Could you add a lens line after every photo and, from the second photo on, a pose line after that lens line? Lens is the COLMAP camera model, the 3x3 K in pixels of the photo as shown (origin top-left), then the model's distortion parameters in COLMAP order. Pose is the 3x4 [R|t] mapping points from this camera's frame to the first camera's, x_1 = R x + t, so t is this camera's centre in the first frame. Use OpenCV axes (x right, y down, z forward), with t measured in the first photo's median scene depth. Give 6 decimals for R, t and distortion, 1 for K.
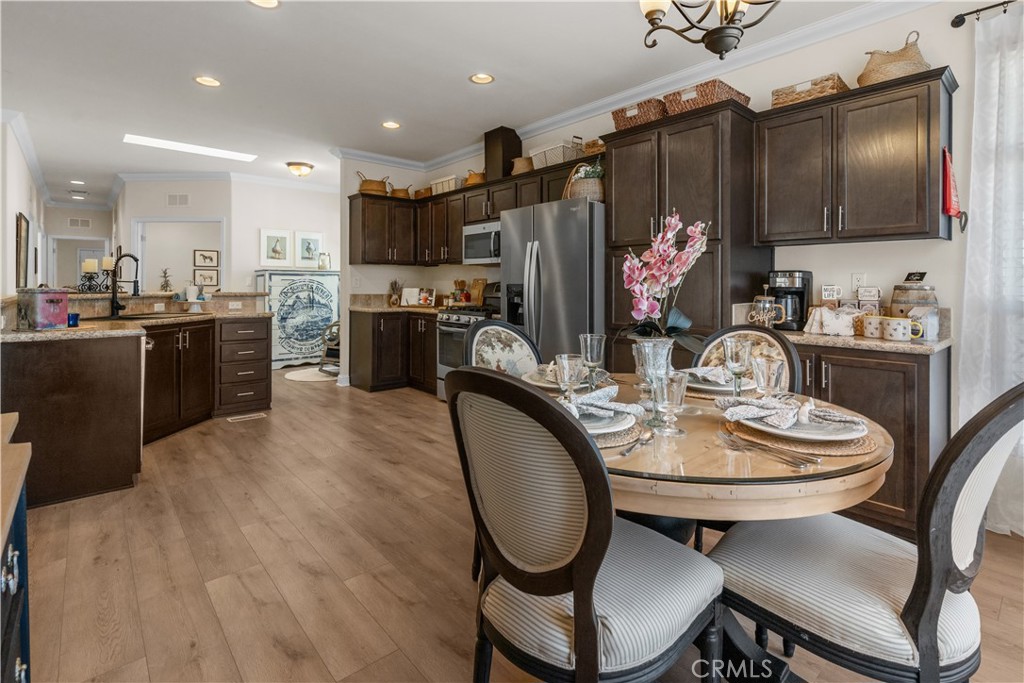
lens RADIAL K [[485.7, 0, 512.9], [0, 485.7, 289.5], [0, 0, 1]] dist [-0.002081, 0.002702]
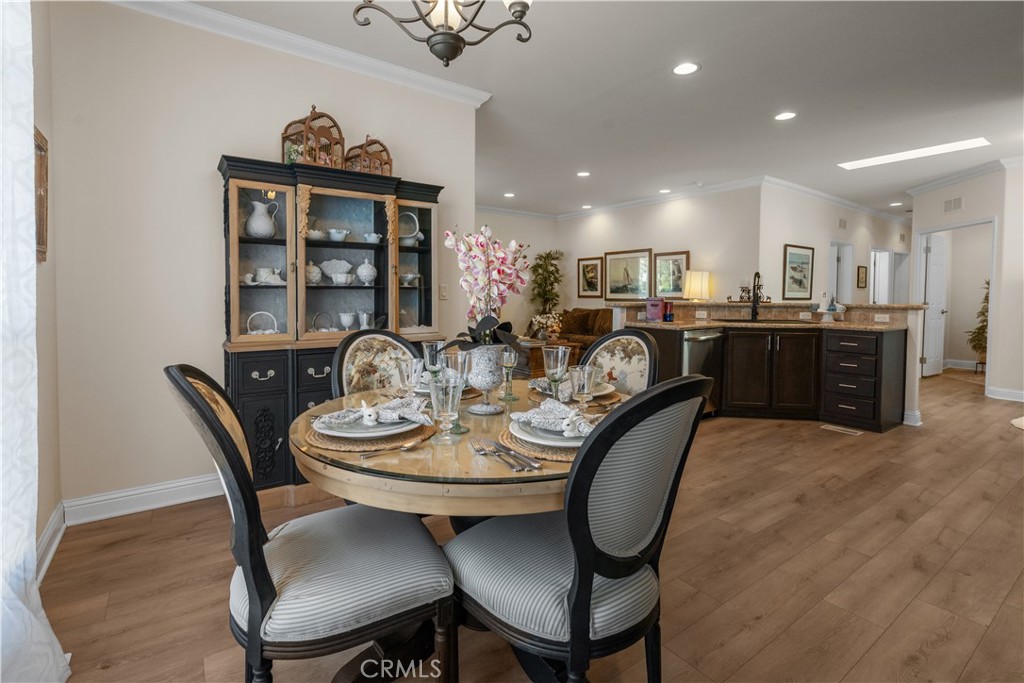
lens RADIAL K [[485.7, 0, 519.2], [0, 485.7, 309.5], [0, 0, 1]] dist [-0.002081, 0.002702]
pose [[-0.106582, 0.027497, -0.993924, 0.387626], [-0.012832, 0.999496, 0.029027, -0.002298], [0.994221, 0.015848, -0.106176, 0.344856]]
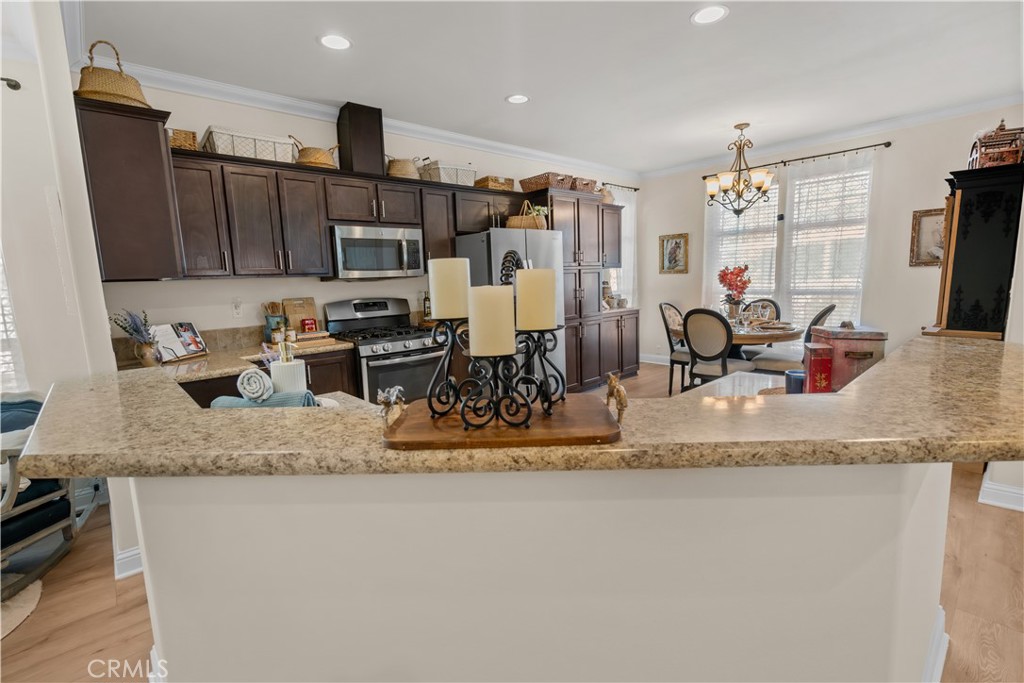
lens RADIAL K [[461.6, 0, 519.8], [0, 461.6, 341.3], [0, 0, 1]] dist [0.001391, 0.001743]
pose [[-0.013398, -0.140967, 0.989924, -0.731481], [0.041882, 0.989065, 0.141412, -0.040611], [-0.999033, 0.043355, -0.007347, 0.677540]]
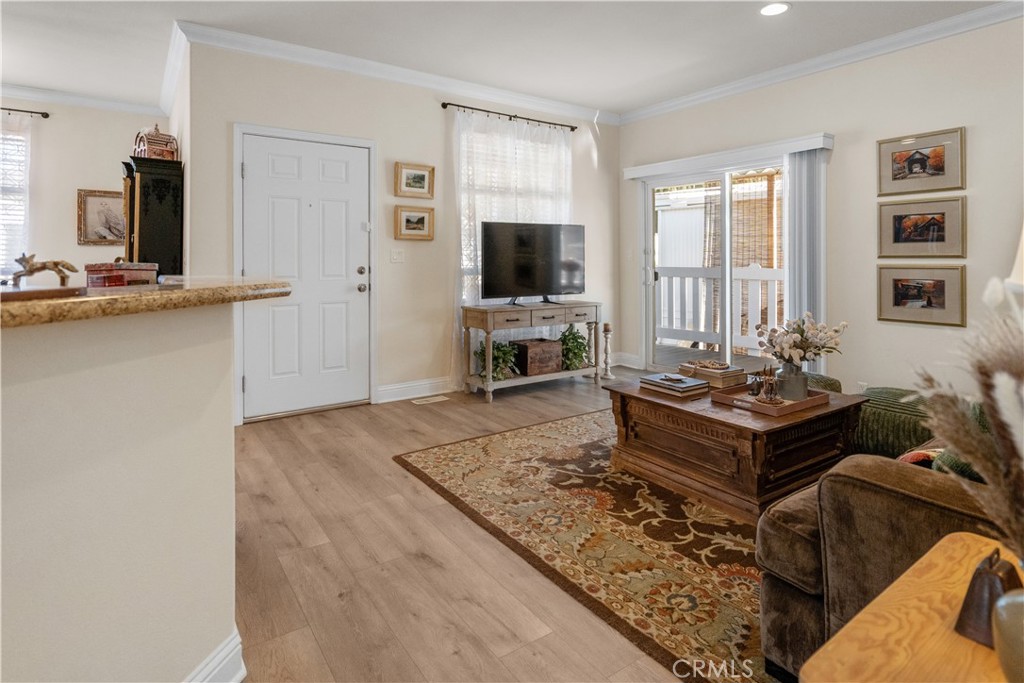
lens RADIAL K [[538.4, 0, 513.2], [0, 538.4, 257.7], [0, 0, 1]] dist [0.006432, 0.001344]
pose [[-0.992586, -0.001016, 0.121541, -0.764926], [-0.001001, 0.999999, 0.000185, -0.006753], [-0.121541, 0.000062, -0.992586, 0.804199]]
